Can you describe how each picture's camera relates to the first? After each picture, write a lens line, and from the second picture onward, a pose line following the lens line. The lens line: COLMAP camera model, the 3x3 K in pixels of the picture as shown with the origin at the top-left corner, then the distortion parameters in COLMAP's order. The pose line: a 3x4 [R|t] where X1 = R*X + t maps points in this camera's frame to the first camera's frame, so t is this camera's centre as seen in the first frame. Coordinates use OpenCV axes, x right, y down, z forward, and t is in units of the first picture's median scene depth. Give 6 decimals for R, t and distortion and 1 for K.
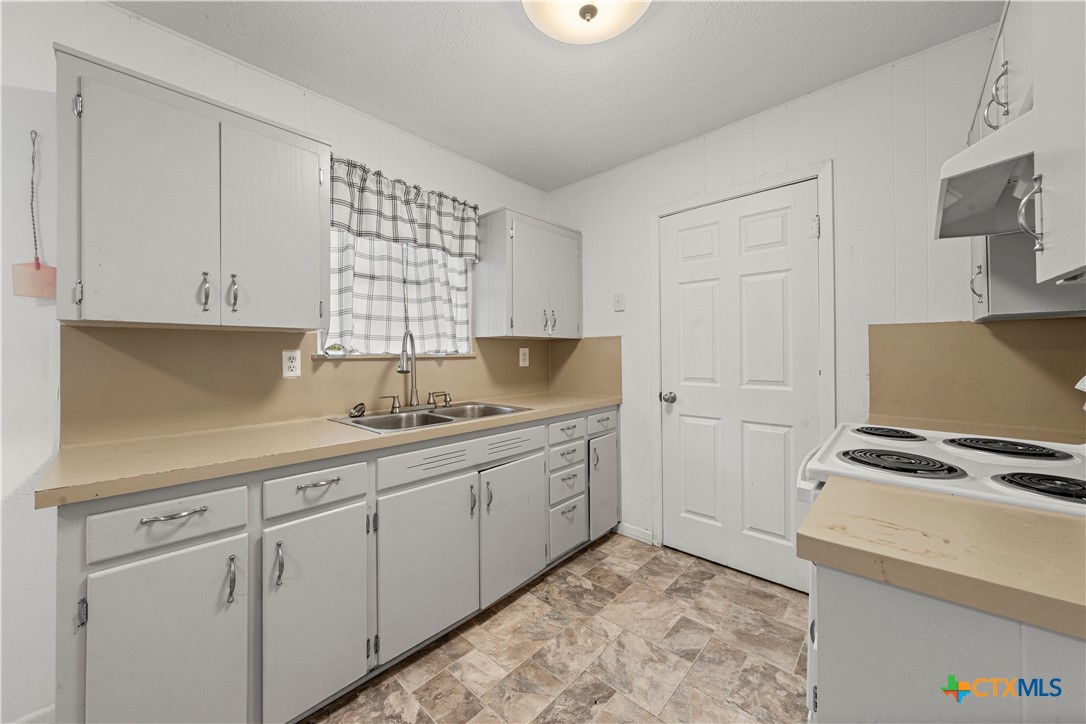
lens RADIAL K [[399.2, 0, 545.1], [0, 399.2, 351.0], [0, 0, 1]] dist [-0.000689, -0.000081]
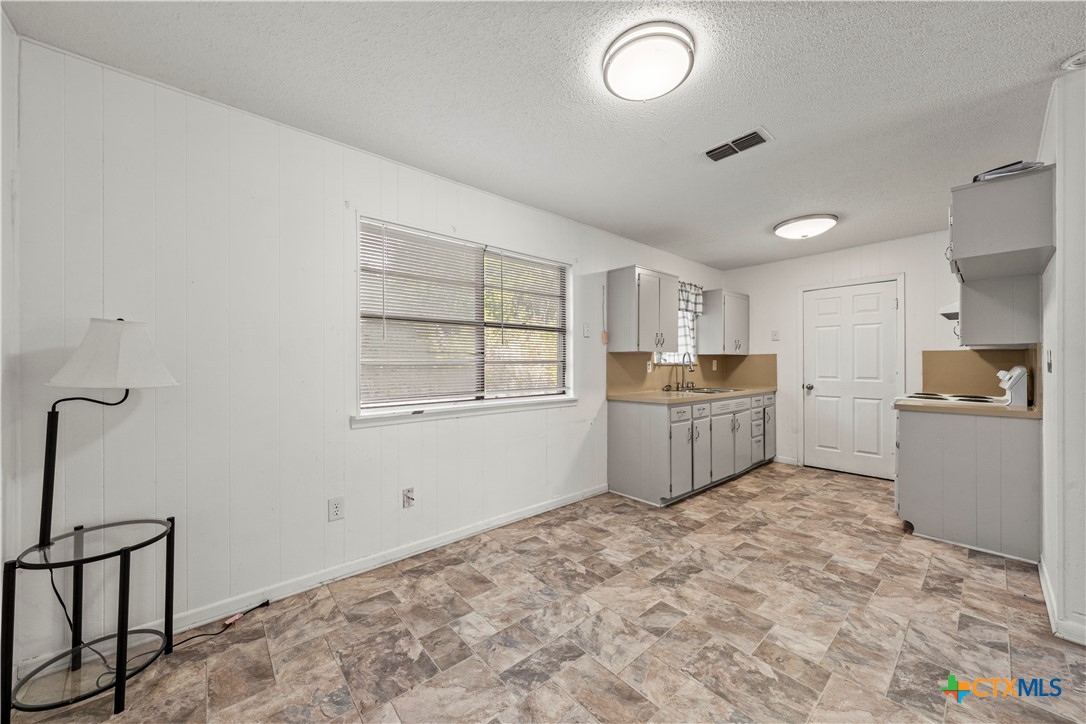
lens RADIAL K [[393.2, 0, 543.0], [0, 393.2, 362.0], [0, 0, 1]] dist [0.000261, 0.000002]
pose [[0.992801, 0.005775, -0.119633, -0.849615], [-0.005586, 0.999983, 0.001918, 0.002295], [0.119642, -0.001236, 0.992816, -1.187421]]
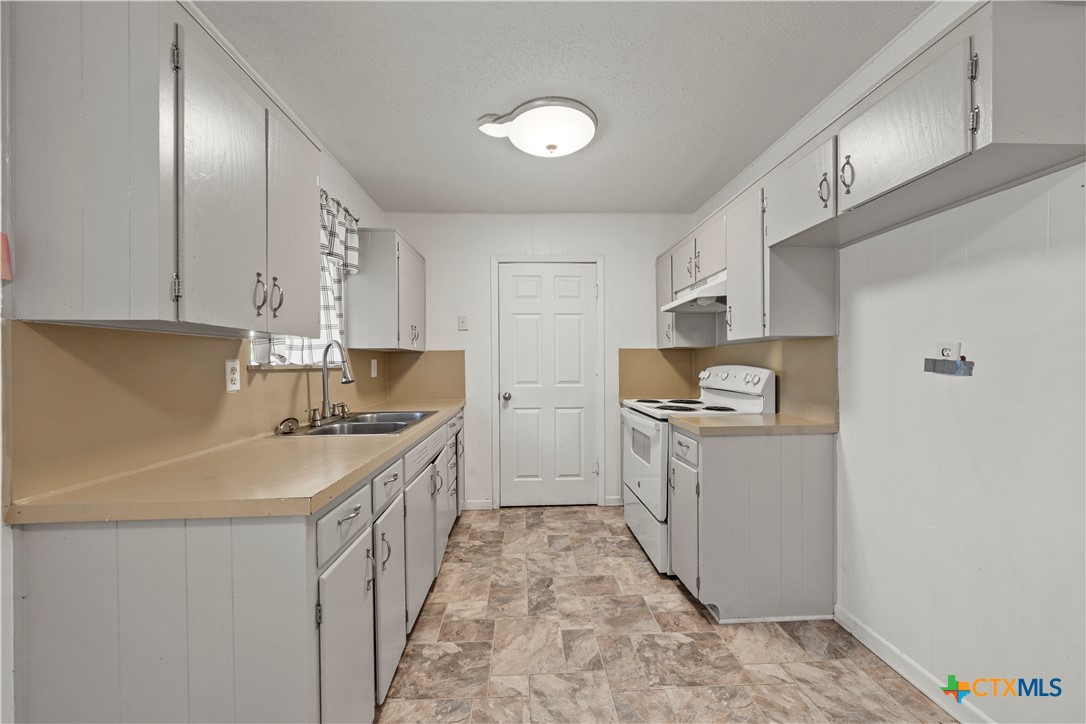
lens RADIAL K [[400.5, 0, 540.0], [0, 400.5, 364.5], [0, 0, 1]] dist [-0.001191, -0.000108]
pose [[0.708754, -0.000767, 0.705455, -0.671795], [-0.001075, 0.999997, 0.002167, 0.004718], [-0.705455, -0.002295, 0.708751, -0.059959]]
